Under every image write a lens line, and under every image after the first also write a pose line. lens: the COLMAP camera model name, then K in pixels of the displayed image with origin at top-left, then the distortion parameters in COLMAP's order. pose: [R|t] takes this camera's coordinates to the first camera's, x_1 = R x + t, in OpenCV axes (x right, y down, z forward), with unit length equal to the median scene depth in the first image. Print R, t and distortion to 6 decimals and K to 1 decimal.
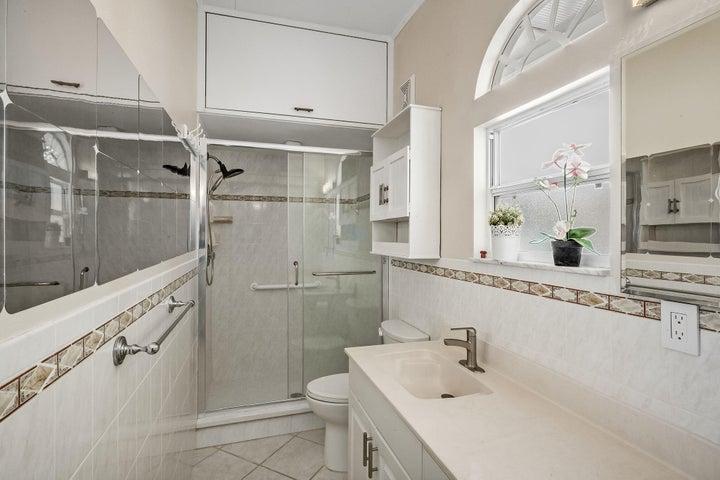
lens RADIAL K [[350.3, 0, 357.4], [0, 350.3, 235.2], [0, 0, 1]] dist [-0.005656, 0.001021]
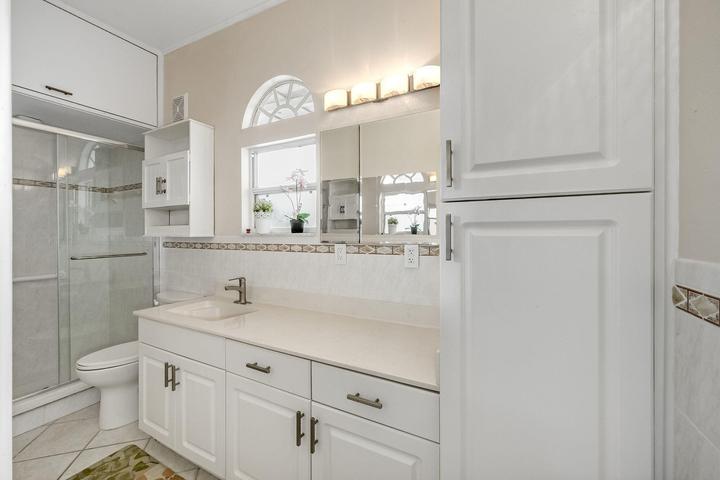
lens RADIAL K [[287.1, 0, 357.9], [0, 287.1, 235.7], [0, 0, 1]] dist [-0.002455, -0.000461]
pose [[0.710871, -0.011073, 0.703235, -0.165864], [0.002168, 0.999906, 0.013554, 0.051776], [-0.703319, -0.008111, 0.710828, -0.213889]]
